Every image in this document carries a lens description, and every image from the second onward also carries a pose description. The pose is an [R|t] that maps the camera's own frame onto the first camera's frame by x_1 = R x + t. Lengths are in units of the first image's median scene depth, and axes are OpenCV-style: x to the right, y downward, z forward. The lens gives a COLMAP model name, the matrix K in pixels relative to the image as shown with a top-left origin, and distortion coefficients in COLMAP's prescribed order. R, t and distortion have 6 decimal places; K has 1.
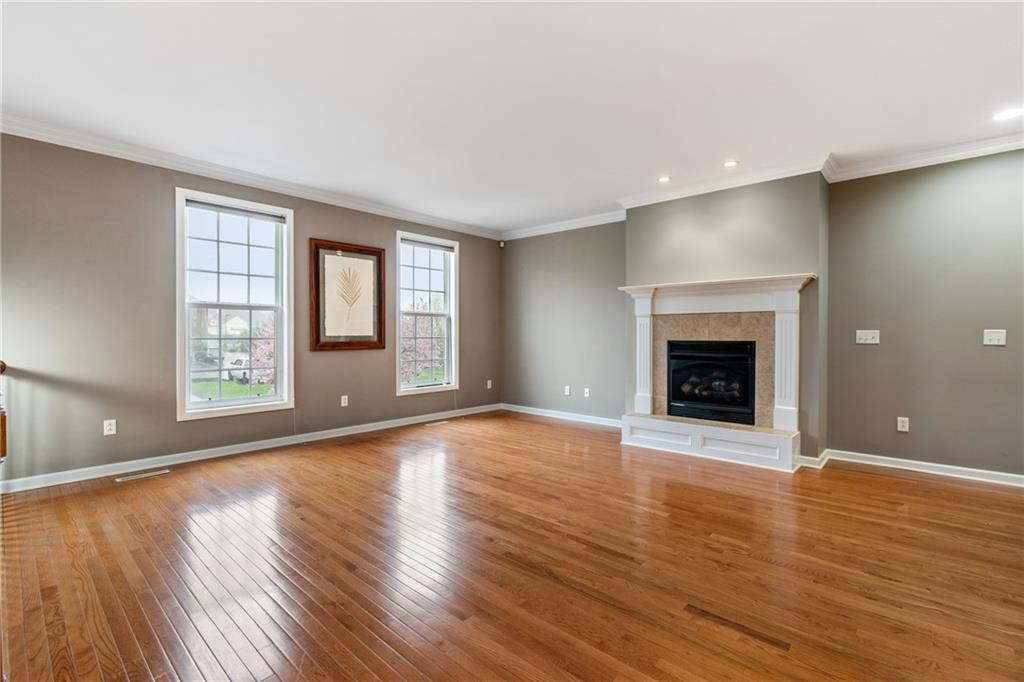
lens RADIAL K [[467.2, 0, 514.3], [0, 467.2, 340.8], [0, 0, 1]] dist [-0.006367, 0.002333]
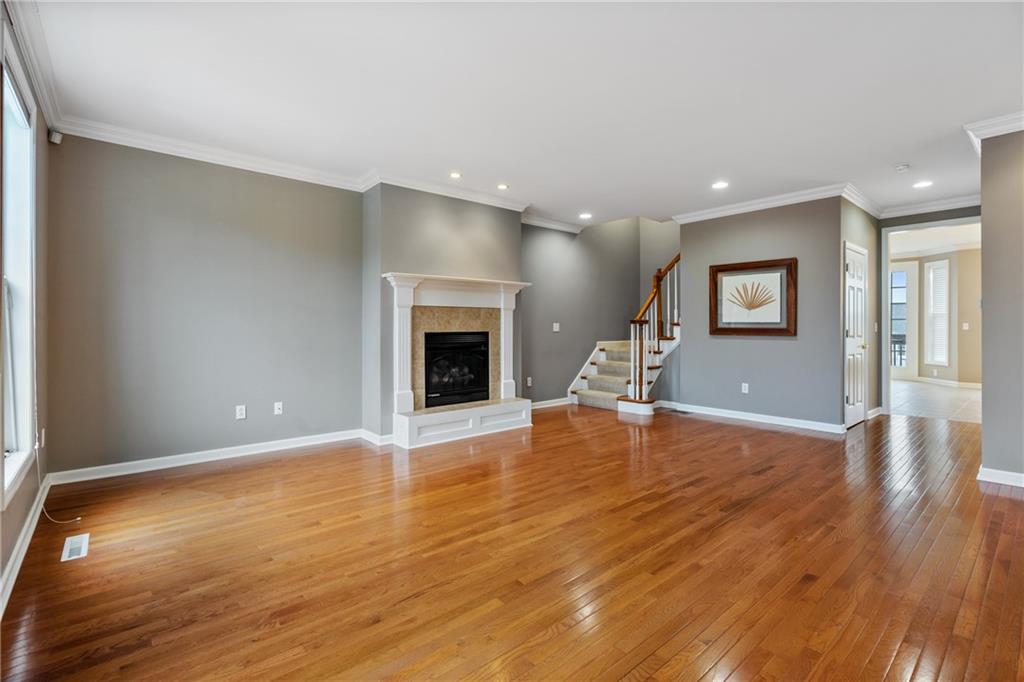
lens RADIAL K [[467.2, 0, 519.2], [0, 467.2, 327.7], [0, 0, 1]] dist [-0.006367, 0.002333]
pose [[0.122165, -0.005084, 0.992497, -0.687741], [0.014623, 0.999888, 0.003321, -0.012080], [-0.992402, 0.014108, 0.122226, 0.745969]]
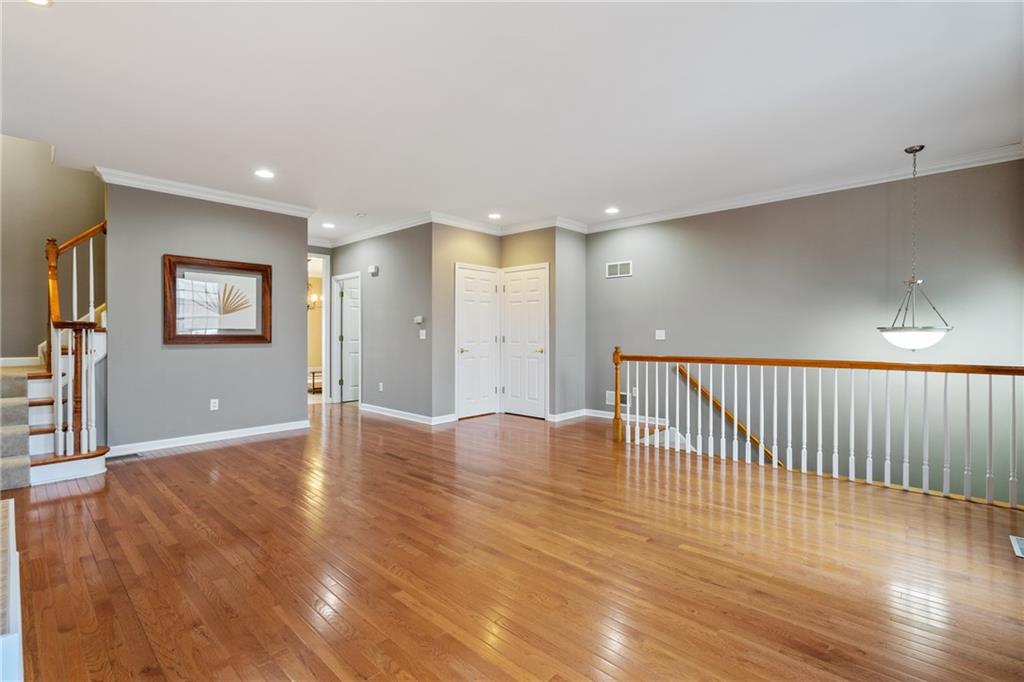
lens RADIAL K [[467.2, 0, 509.7], [0, 467.2, 336.5], [0, 0, 1]] dist [-0.006367, 0.002333]
pose [[-0.999751, -0.001321, 0.022259, -0.065219], [-0.000840, 0.999766, 0.021627, -0.019511], [-0.022282, 0.021603, -0.999518, 1.382144]]
